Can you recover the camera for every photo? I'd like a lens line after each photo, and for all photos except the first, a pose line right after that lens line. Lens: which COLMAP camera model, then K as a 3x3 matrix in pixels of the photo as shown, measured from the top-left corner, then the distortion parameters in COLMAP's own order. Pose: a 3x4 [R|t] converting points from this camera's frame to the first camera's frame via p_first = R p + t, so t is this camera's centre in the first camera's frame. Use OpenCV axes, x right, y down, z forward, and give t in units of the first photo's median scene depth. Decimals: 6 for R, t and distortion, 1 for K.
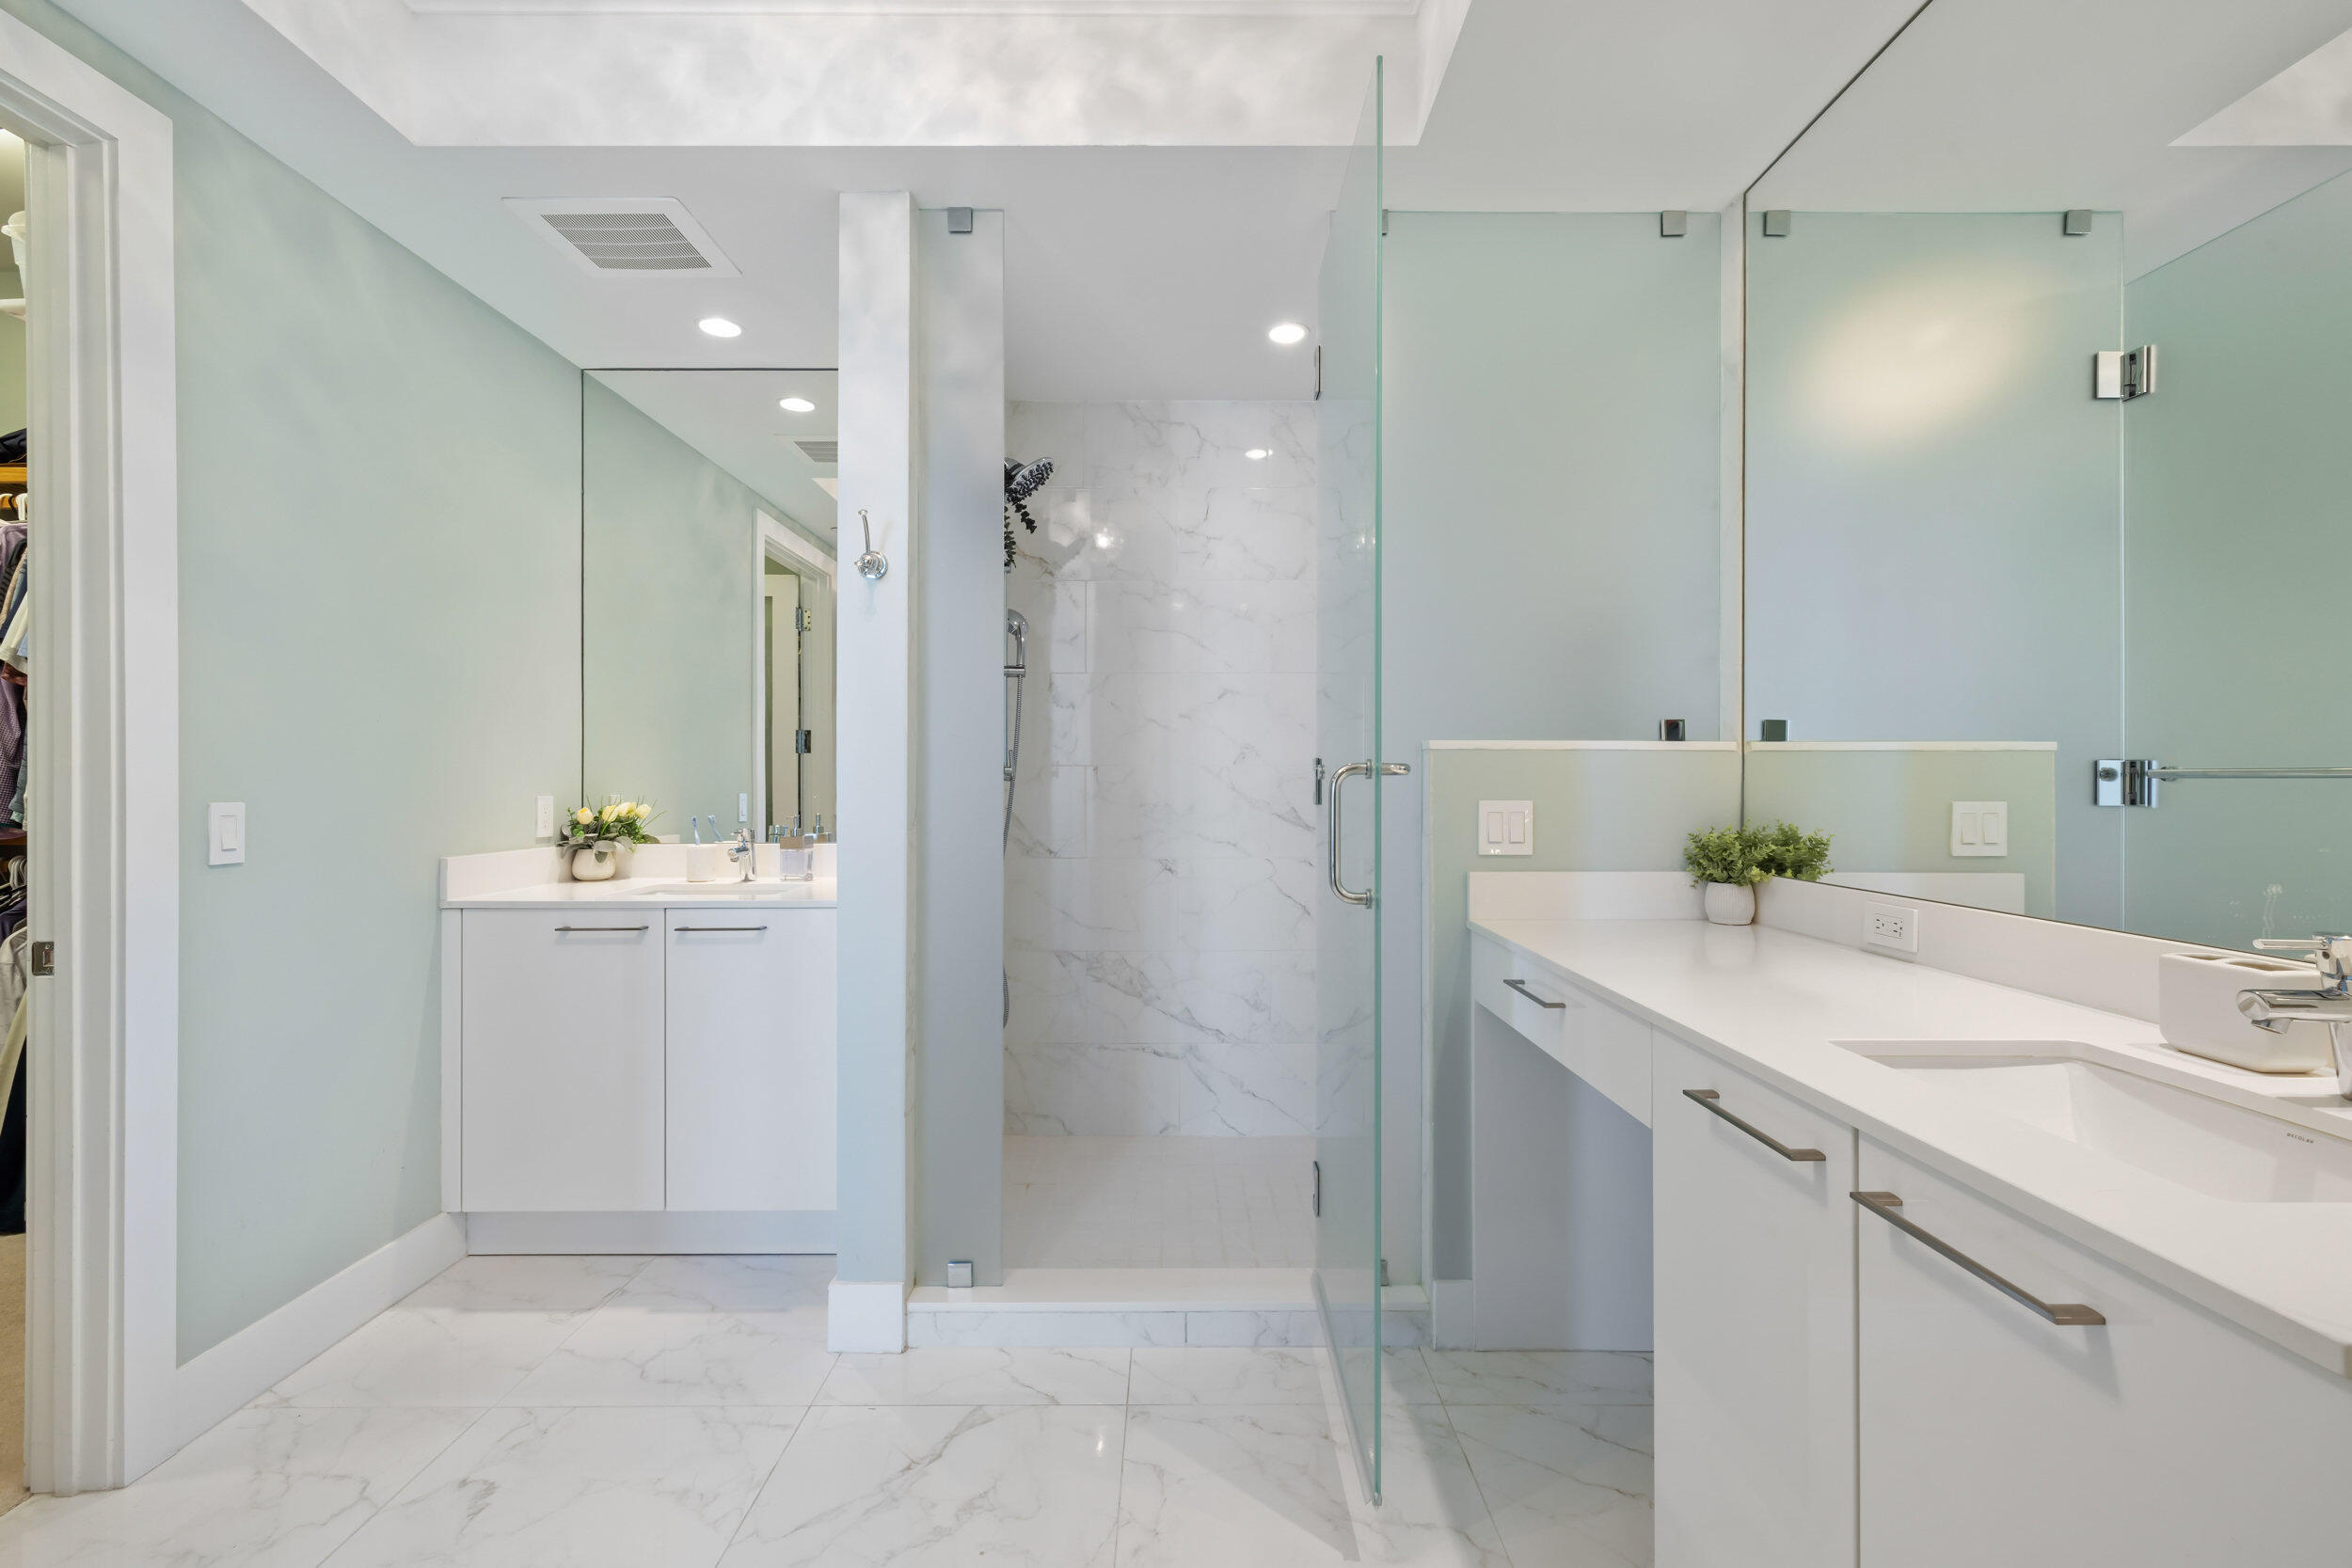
lens RADIAL K [[998.4, 0, 1189.7], [0, 998.4, 780.7], [0, 0, 1]] dist [0.002949, 0.000041]
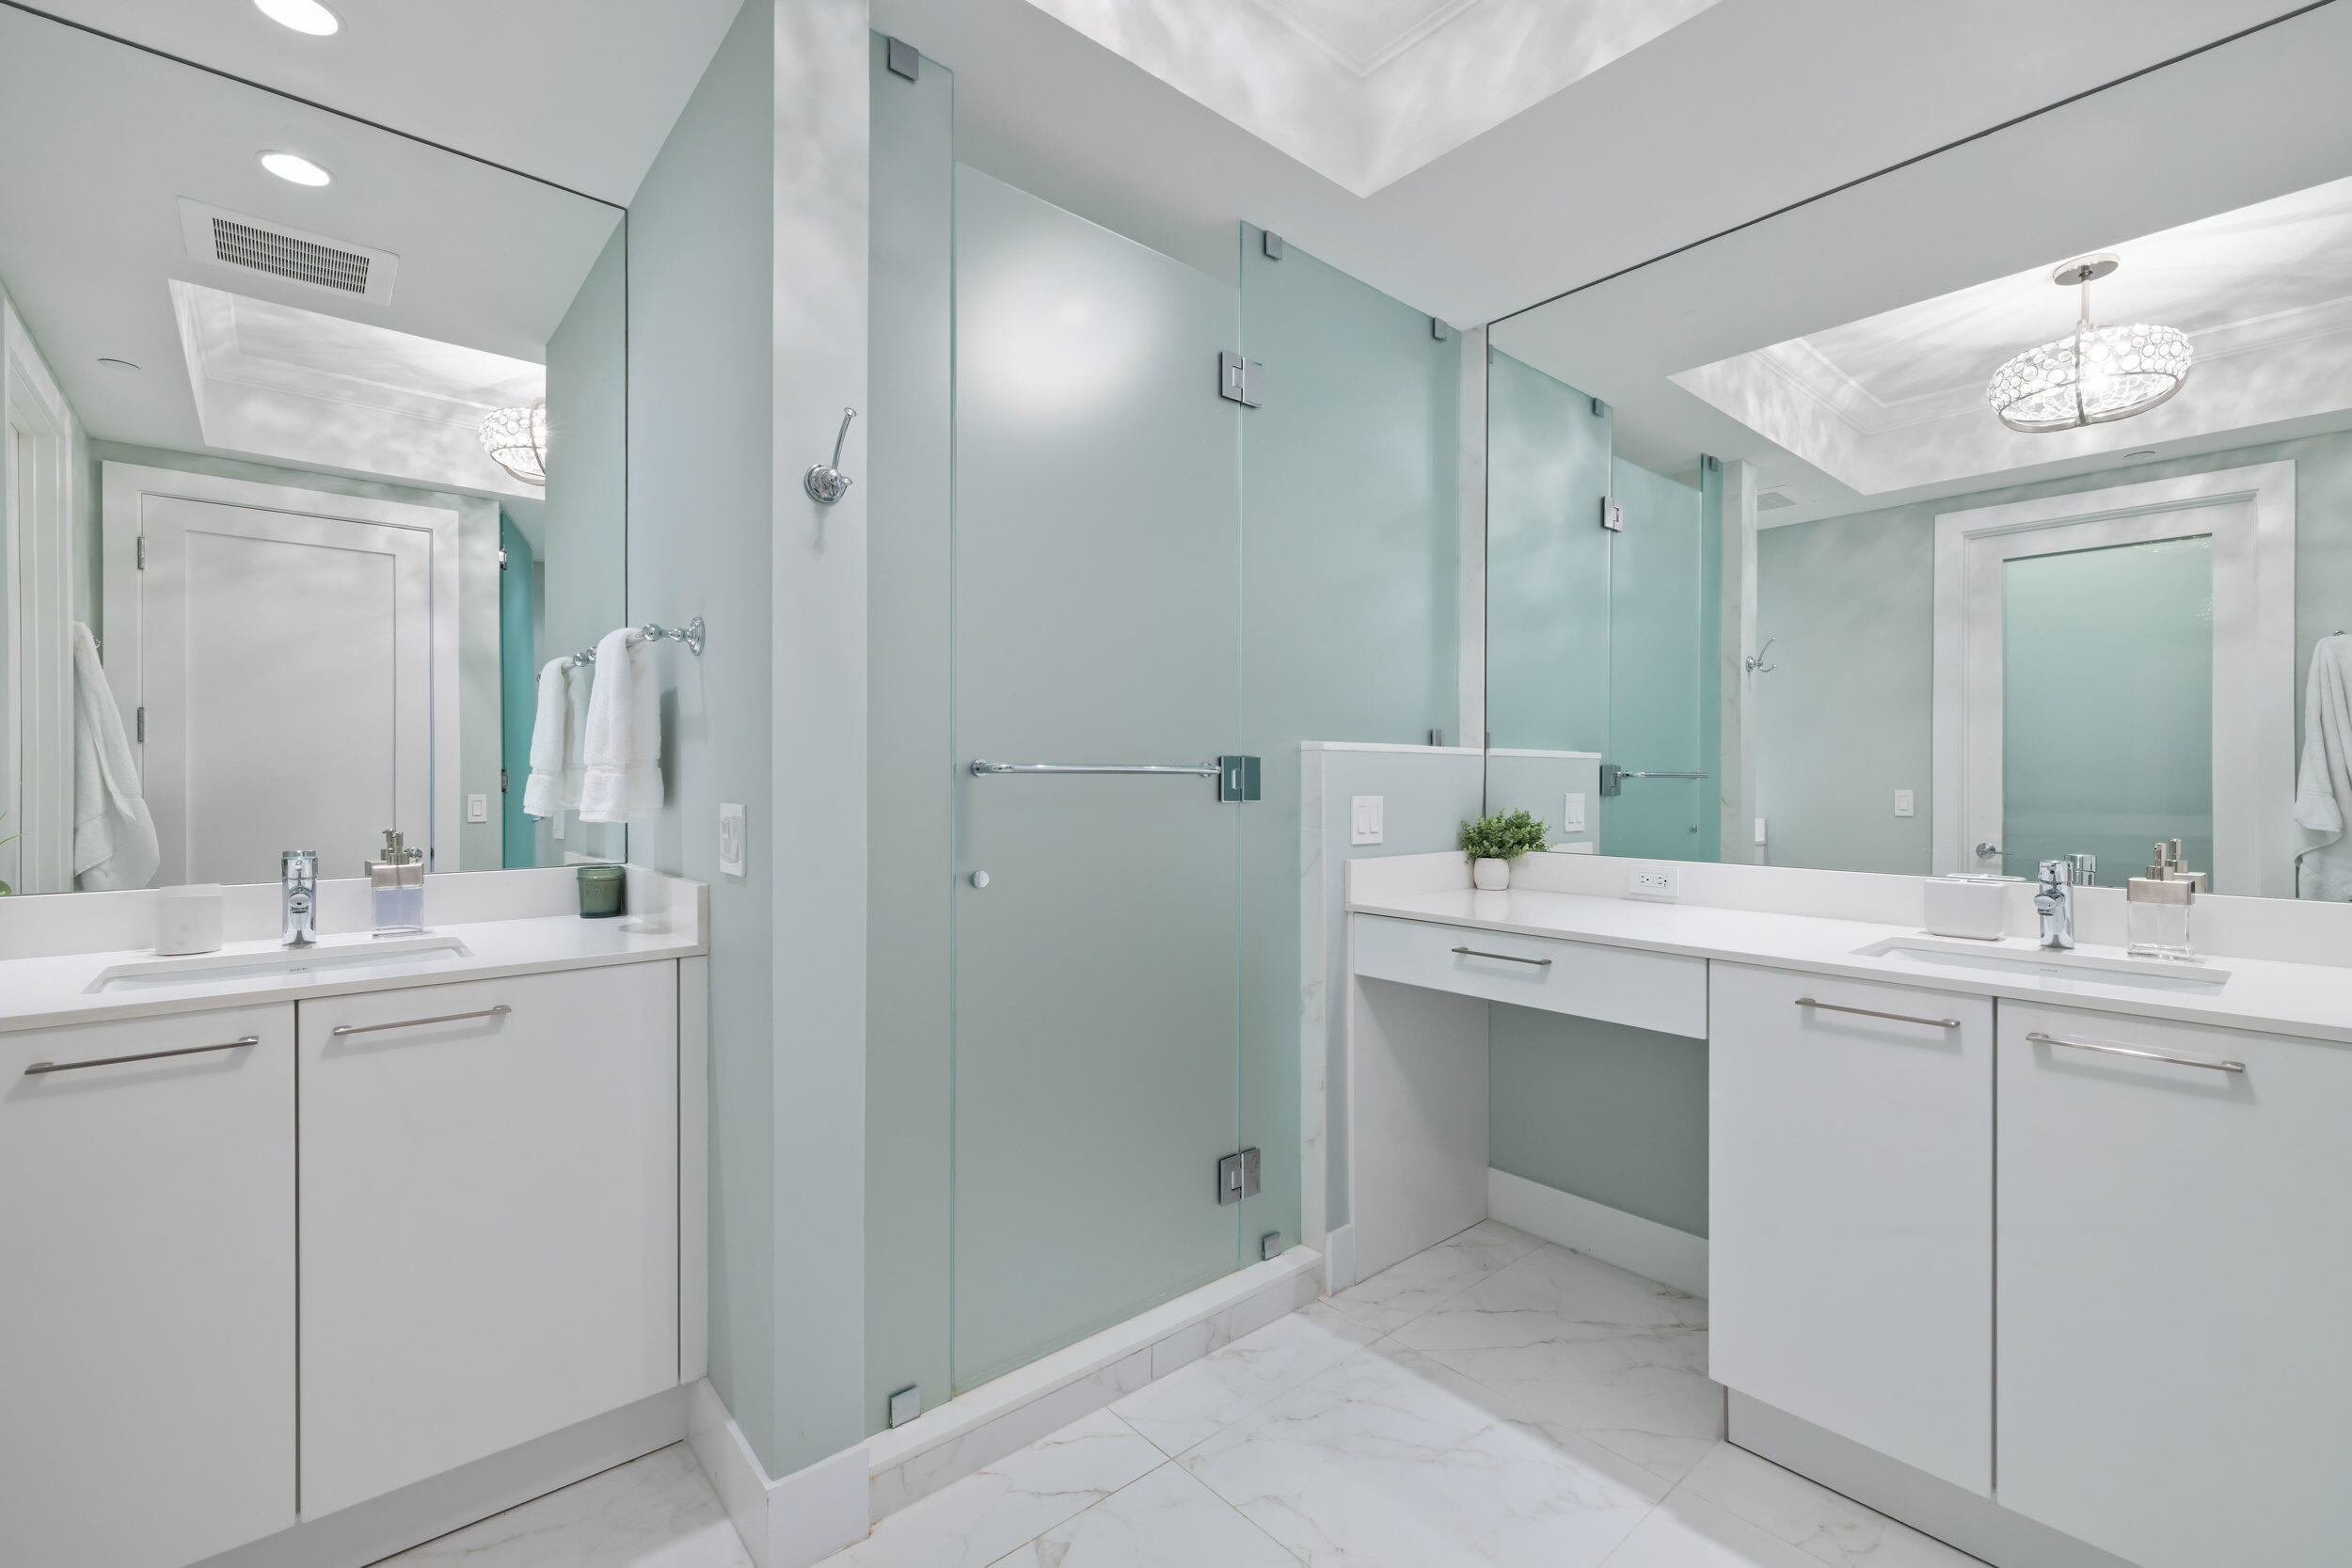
lens RADIAL K [[998.4, 0, 1177.1], [0, 998.4, 783.6], [0, 0, 1]] dist [0.002949, 0.000041]
pose [[0.761979, -0.003305, 0.647593, -0.592195], [-0.001265, 0.999977, 0.006592, -0.001824], [-0.647600, -0.005843, 0.761958, 0.272619]]
